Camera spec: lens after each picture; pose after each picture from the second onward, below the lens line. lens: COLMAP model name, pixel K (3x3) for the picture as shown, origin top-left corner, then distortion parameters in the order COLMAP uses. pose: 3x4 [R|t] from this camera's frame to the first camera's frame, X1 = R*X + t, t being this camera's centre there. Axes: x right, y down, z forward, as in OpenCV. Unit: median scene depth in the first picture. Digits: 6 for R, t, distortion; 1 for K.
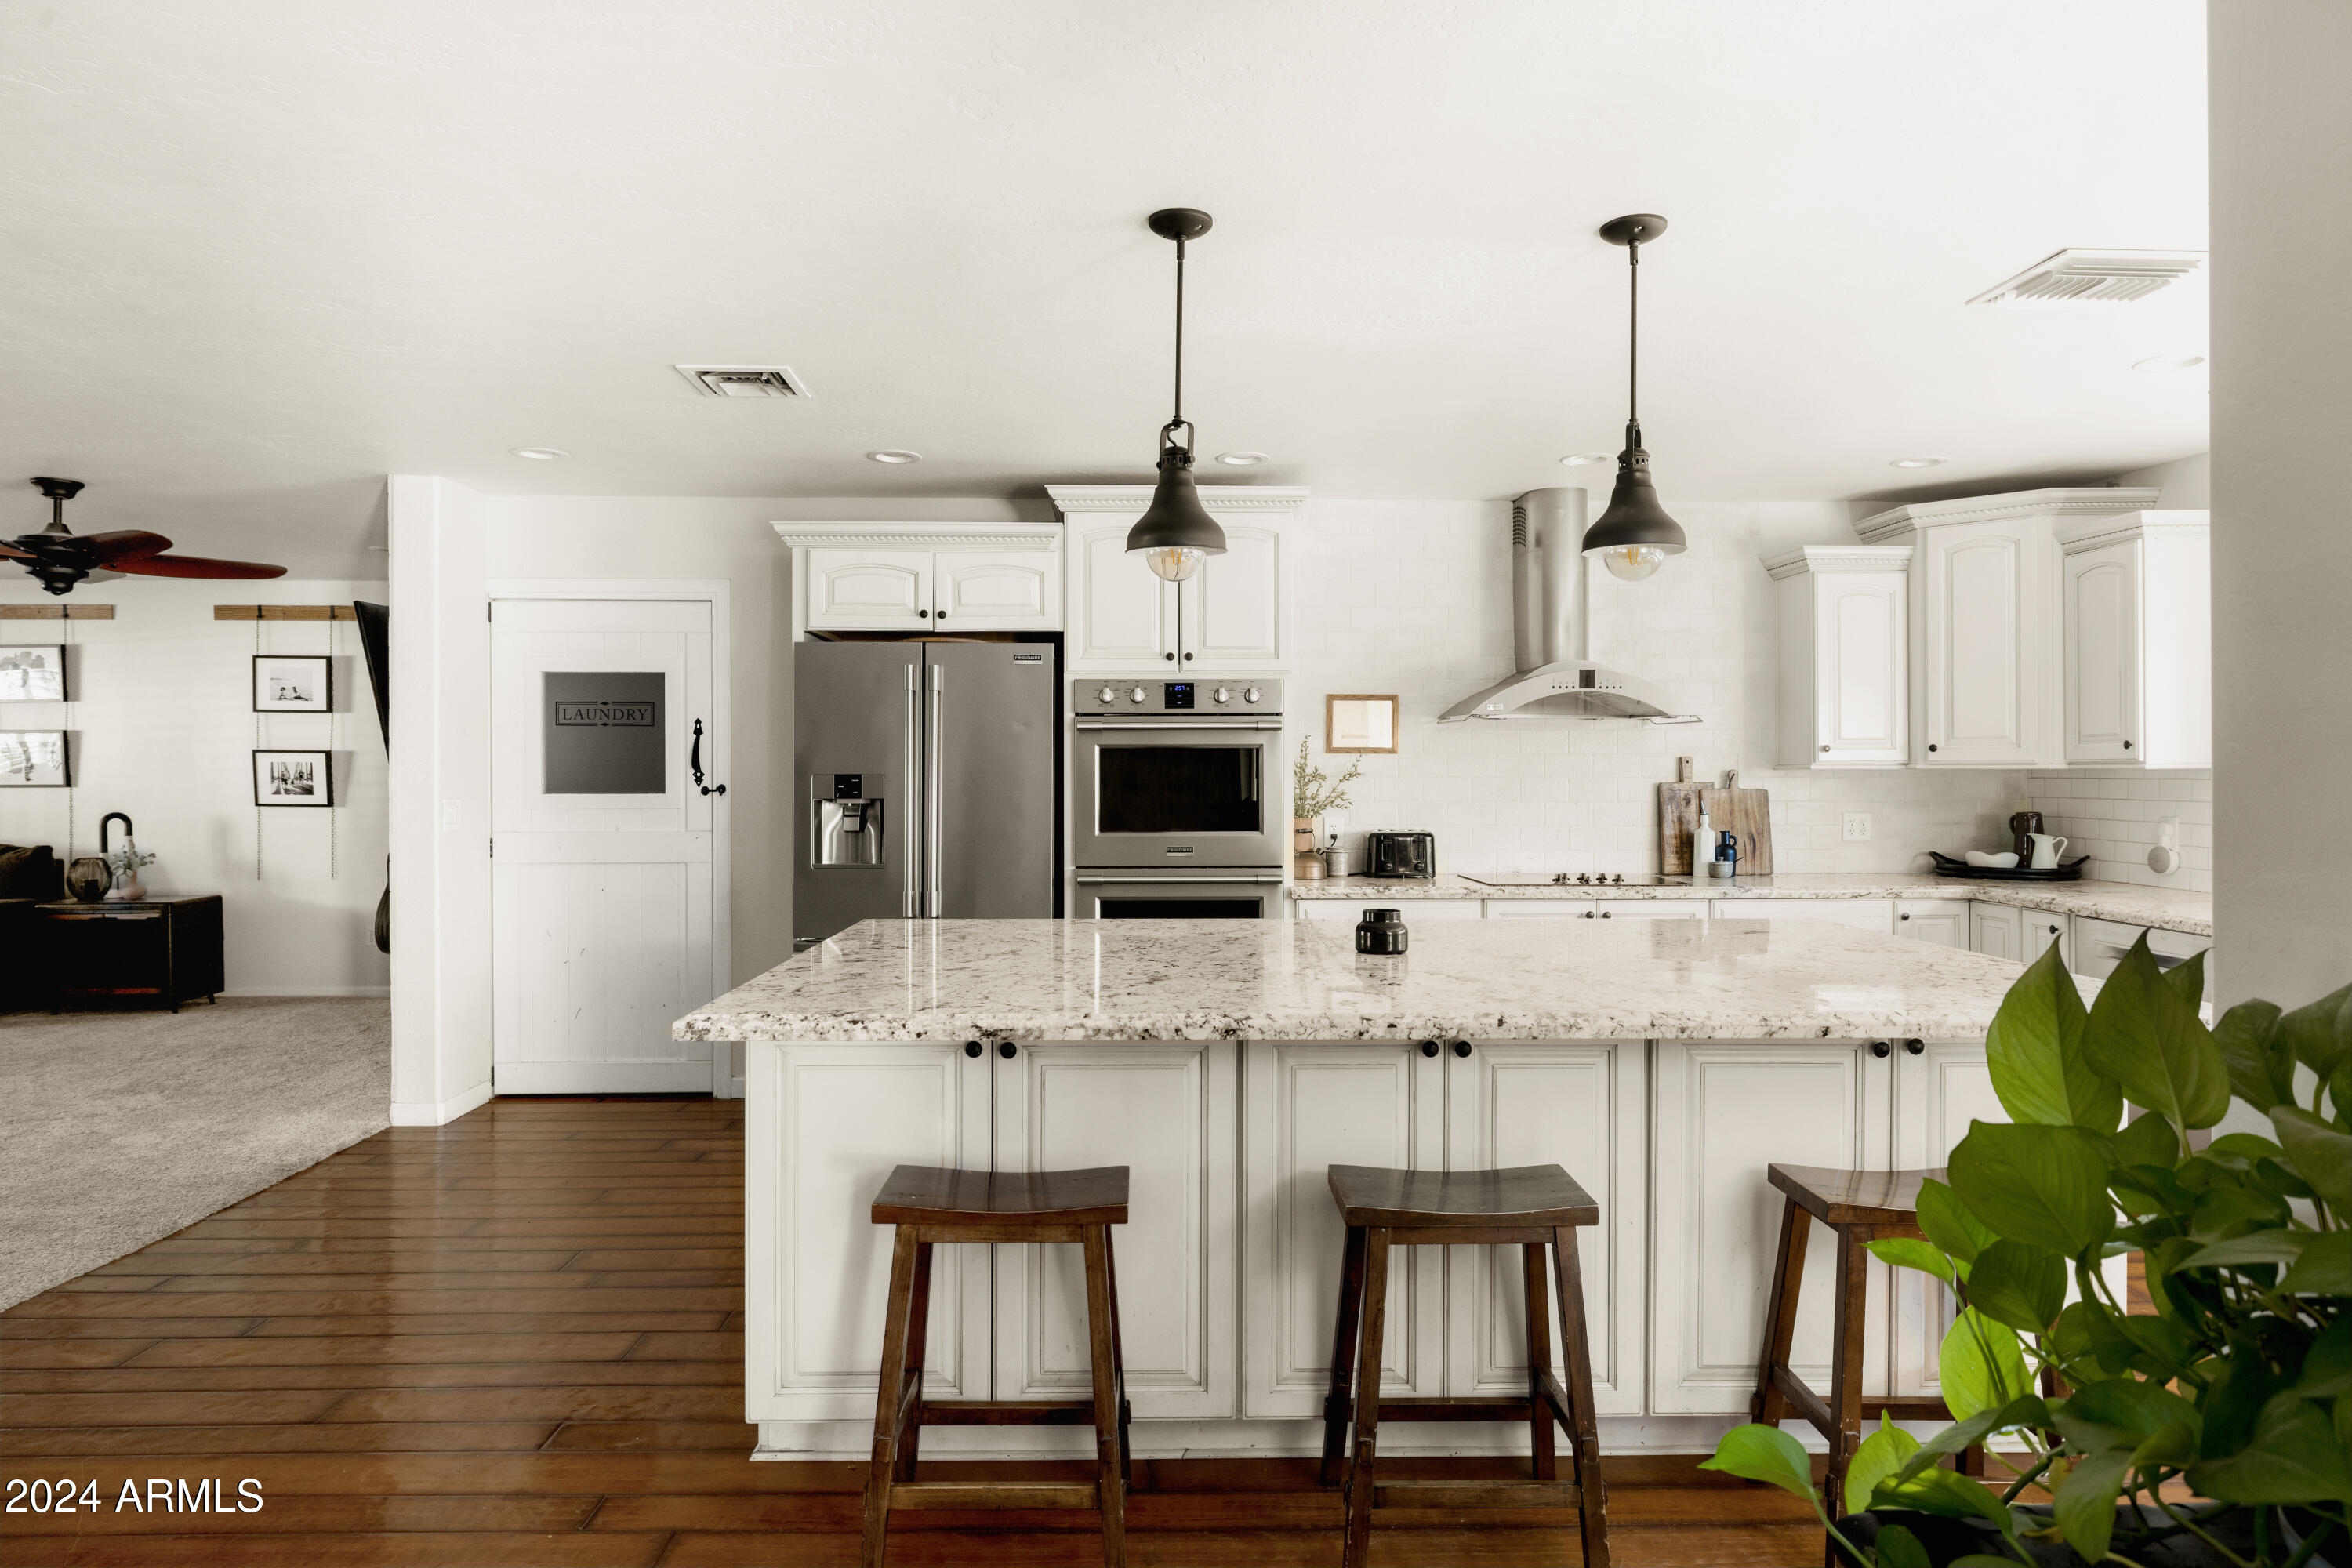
lens RADIAL K [[1390.2, 0, 1172.8], [0, 1390.2, 779.9], [0, 0, 1]] dist [-0.004601, -0.000354]
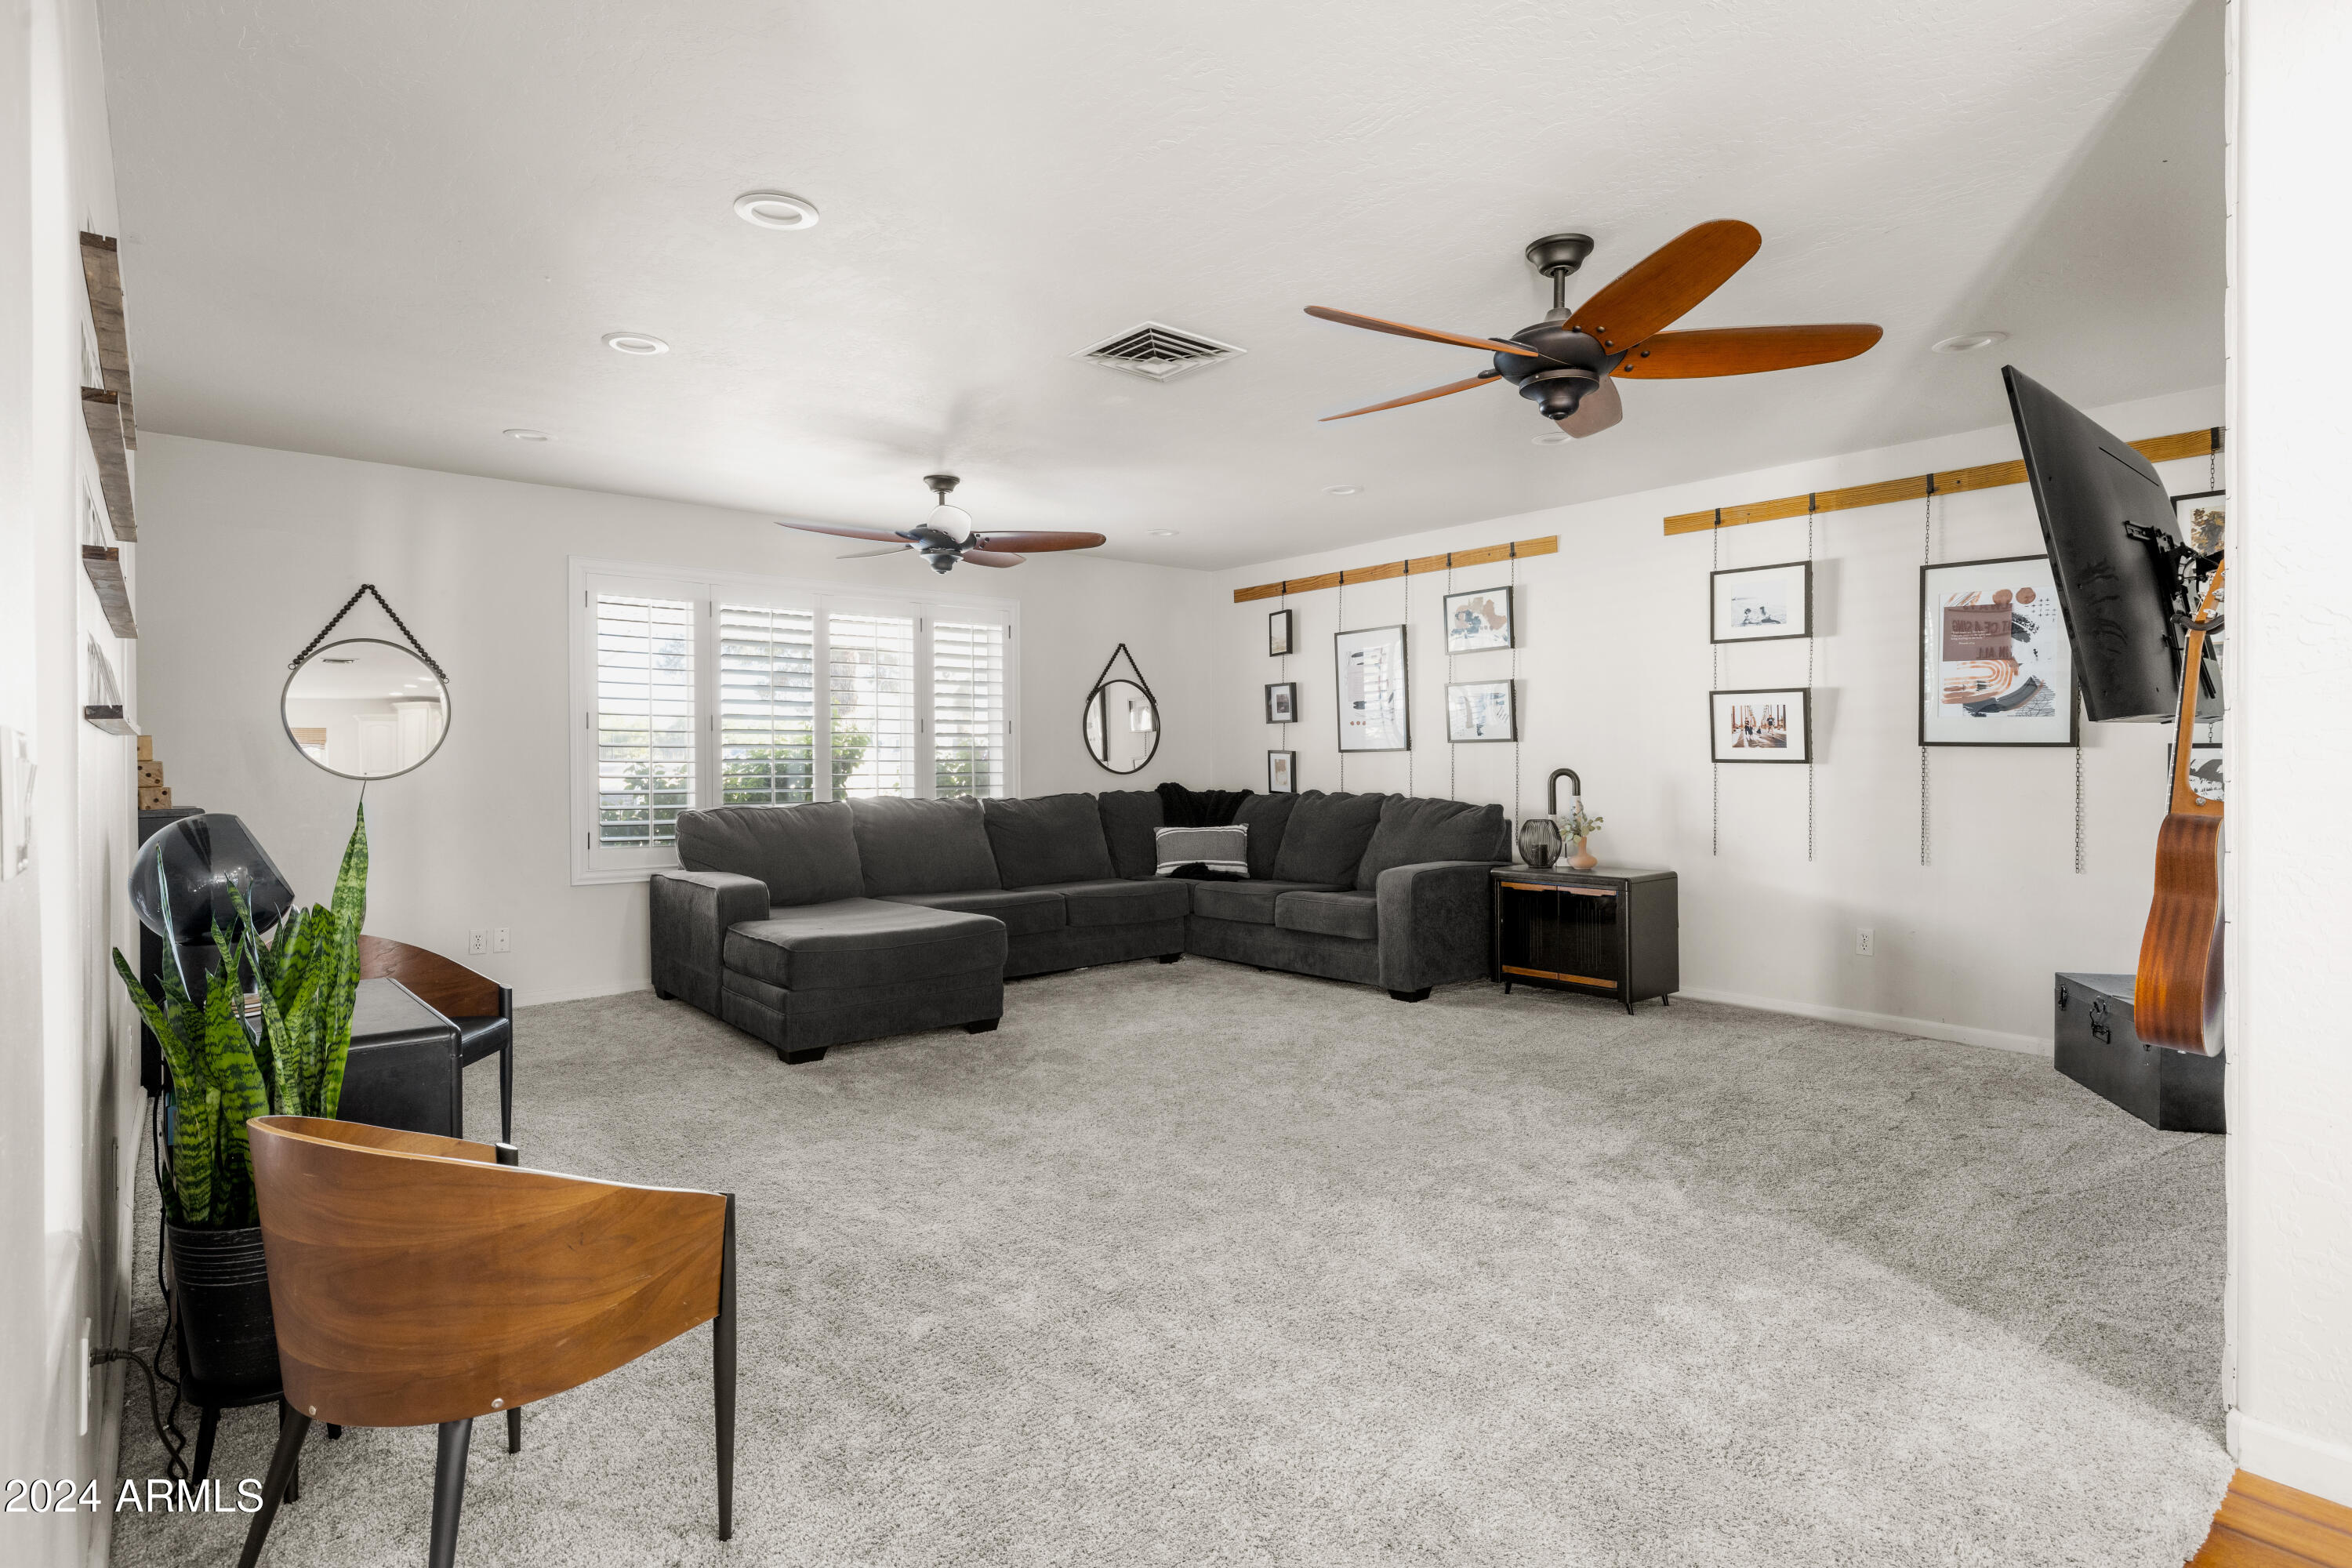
lens RADIAL K [[1197.4, 0, 1181.6], [0, 1197.4, 765.9], [0, 0, 1]] dist [-0.001832, 0.000532]
pose [[0.620135, 0.000231, -0.784495, -0.446309], [0.000080, 1.000000, 0.000357, 0.029575], [0.784495, -0.000284, 0.620135, 0.480651]]
